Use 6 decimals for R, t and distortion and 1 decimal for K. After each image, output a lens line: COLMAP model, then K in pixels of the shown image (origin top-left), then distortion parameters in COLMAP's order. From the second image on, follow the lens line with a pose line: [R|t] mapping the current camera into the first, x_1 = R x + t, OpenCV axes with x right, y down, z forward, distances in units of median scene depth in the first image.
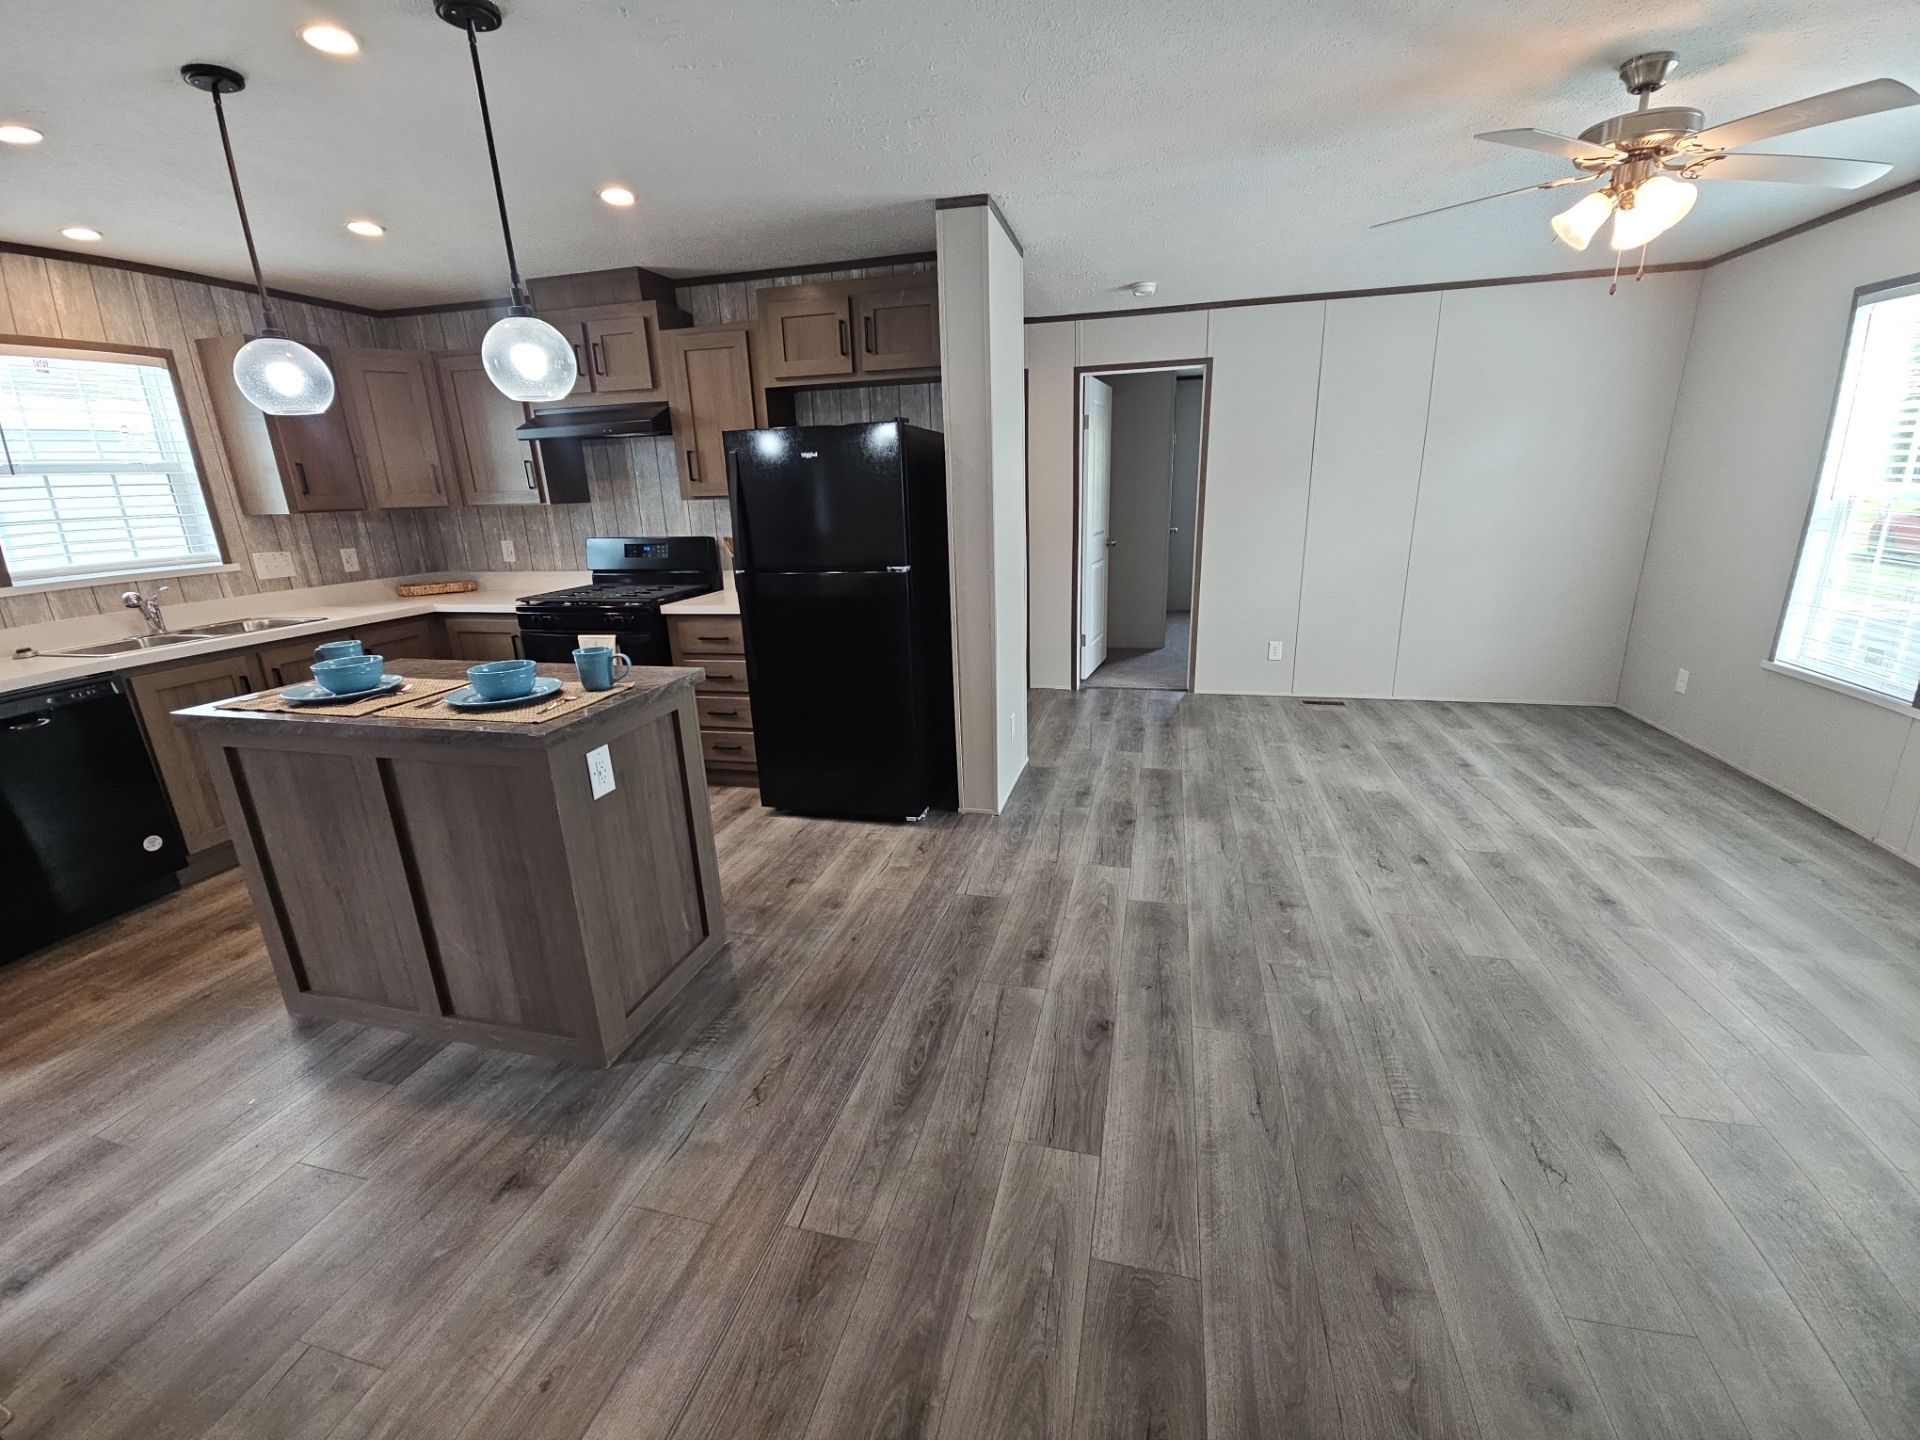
lens RADIAL K [[783.5, 0, 971.4], [0, 783.5, 726.4], [0, 0, 1]] dist [0.001093, -0.003008]
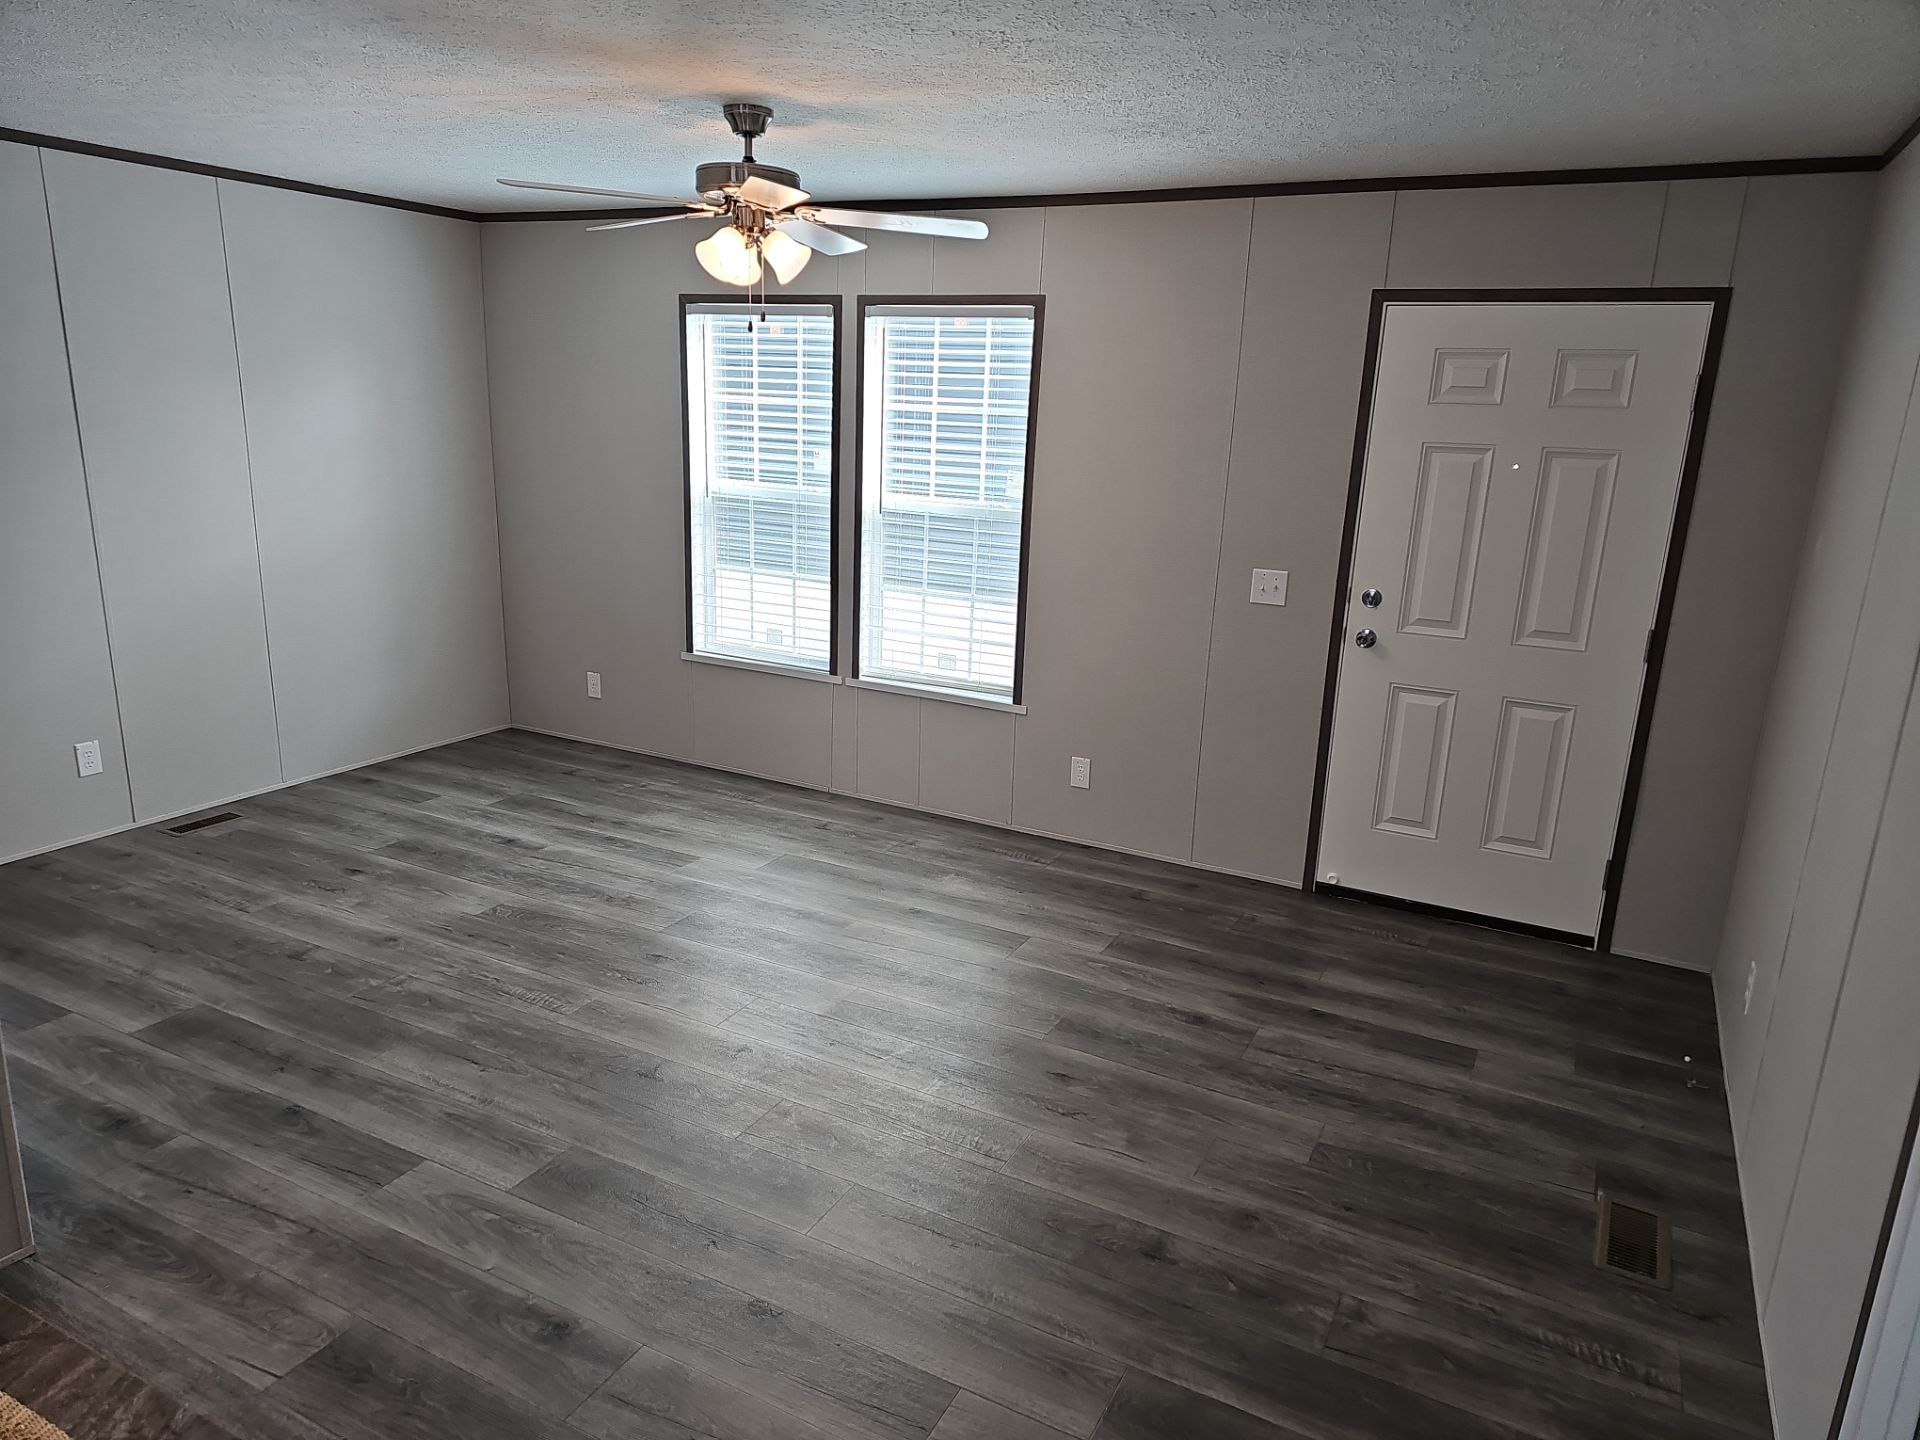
lens RADIAL K [[1247.6, 0, 953.4], [0, 1247.6, 739.7], [0, 0, 1]] dist [0.042867, -0.022101]
pose [[0.238351, -0.219632, 0.946018, -0.477670], [0.243432, 0.956507, 0.160734, -0.160708], [-0.940175, 0.191980, 0.281450, 0.258849]]
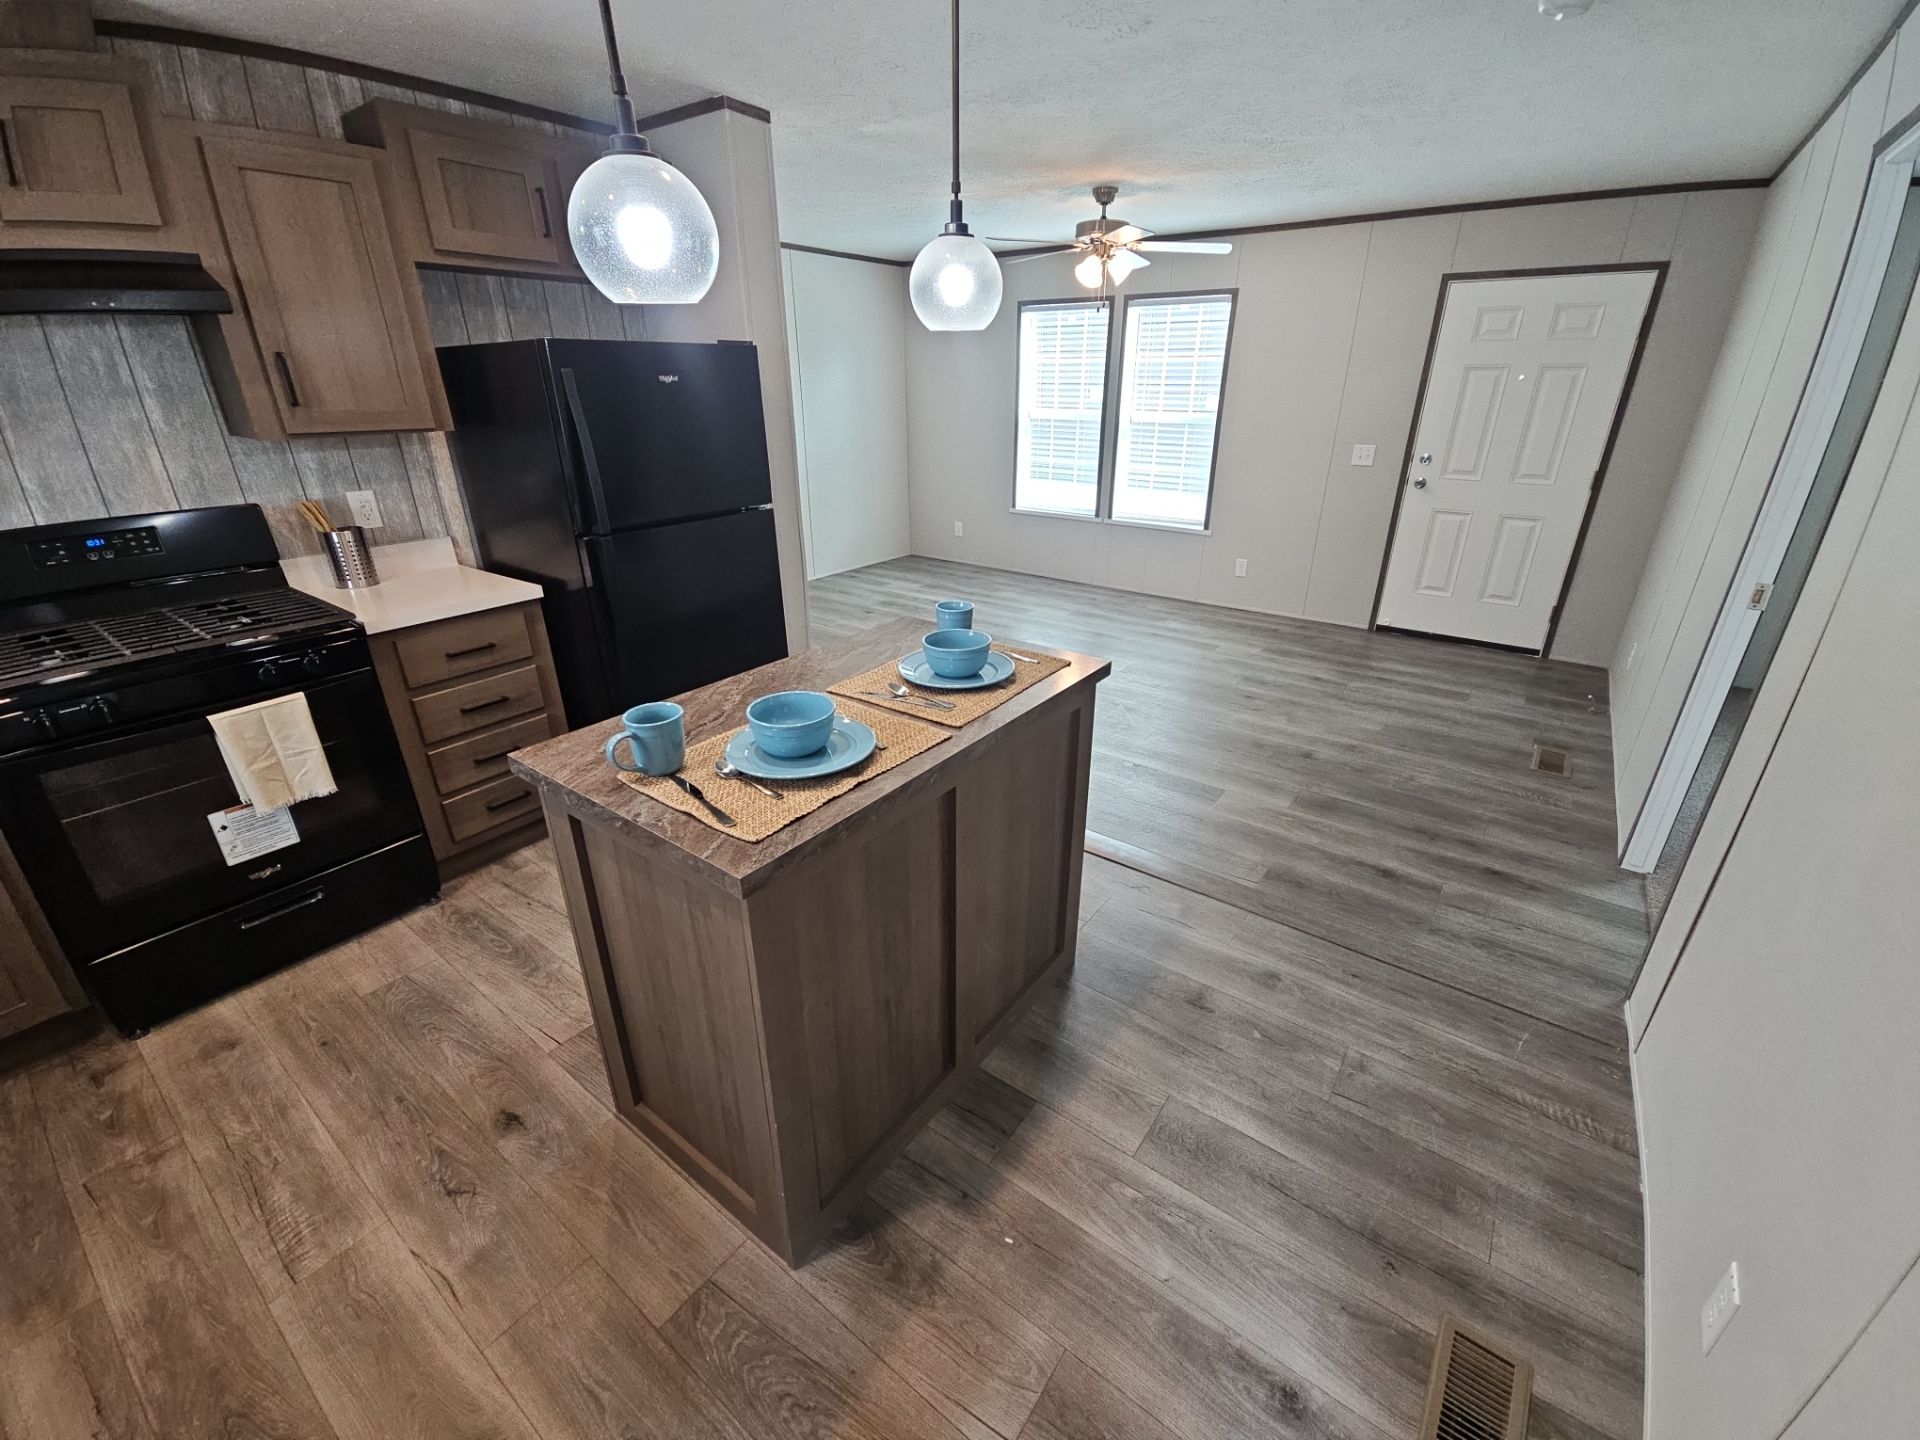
lens RADIAL K [[781.8, 0, 971.7], [0, 781.8, 715.5], [0, 0, 1]] dist [0.006301, -0.000853]
pose [[0.376510, -0.339253, 0.862060, -0.827949], [0.257531, 0.932187, 0.254372, -0.129595], [-0.889898, 0.126233, 0.438346, 0.357745]]
